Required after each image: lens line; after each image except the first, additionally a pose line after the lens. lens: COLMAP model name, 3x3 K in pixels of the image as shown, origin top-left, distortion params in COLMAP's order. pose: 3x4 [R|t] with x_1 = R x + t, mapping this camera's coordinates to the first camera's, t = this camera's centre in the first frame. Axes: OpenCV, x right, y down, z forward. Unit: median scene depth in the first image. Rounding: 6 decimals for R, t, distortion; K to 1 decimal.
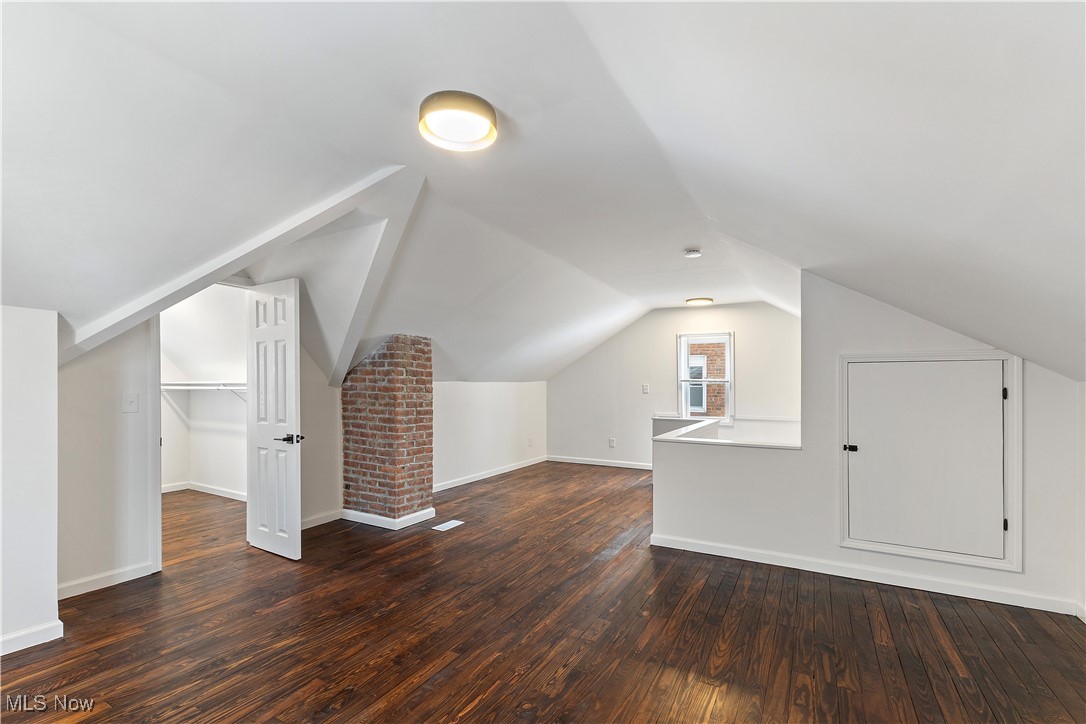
lens RADIAL K [[473.3, 0, 545.6], [0, 473.3, 394.3], [0, 0, 1]] dist [0.003964, 0.001236]
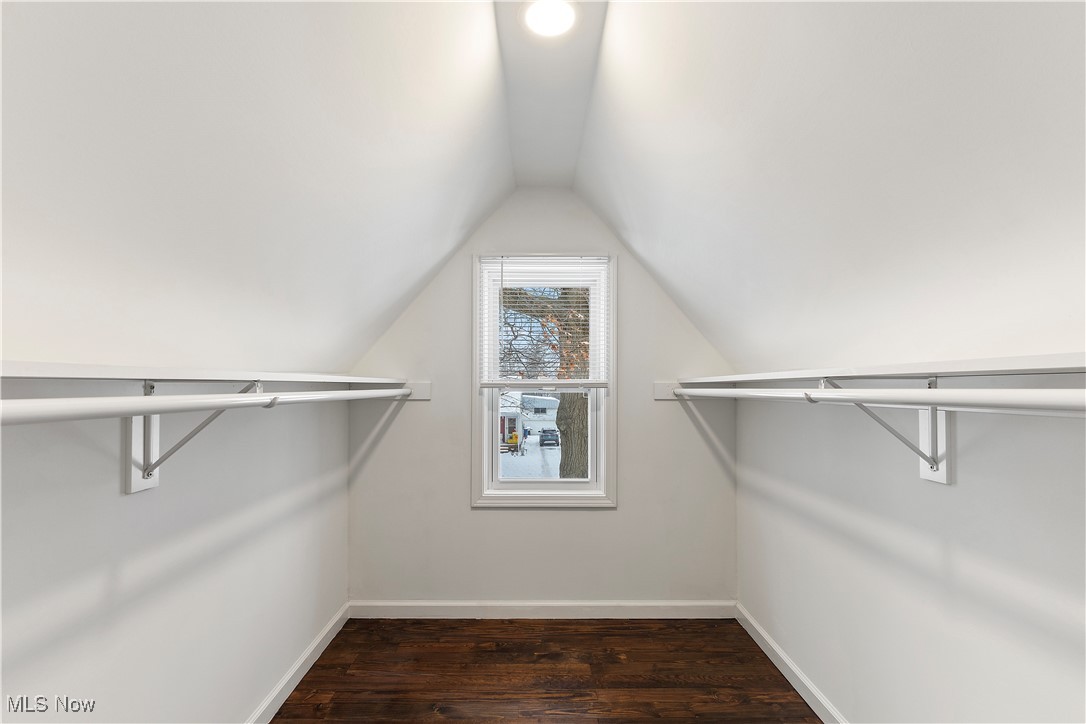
lens RADIAL K [[473.3, 0, 546.0], [0, 473.3, 393.1], [0, 0, 1]] dist [0.003964, 0.001236]
pose [[0.516313, 0.003961, -0.856391, -0.494857], [-0.013122, 0.999908, -0.003286, -0.009325], [0.856300, 0.012935, 0.516317, 0.660718]]
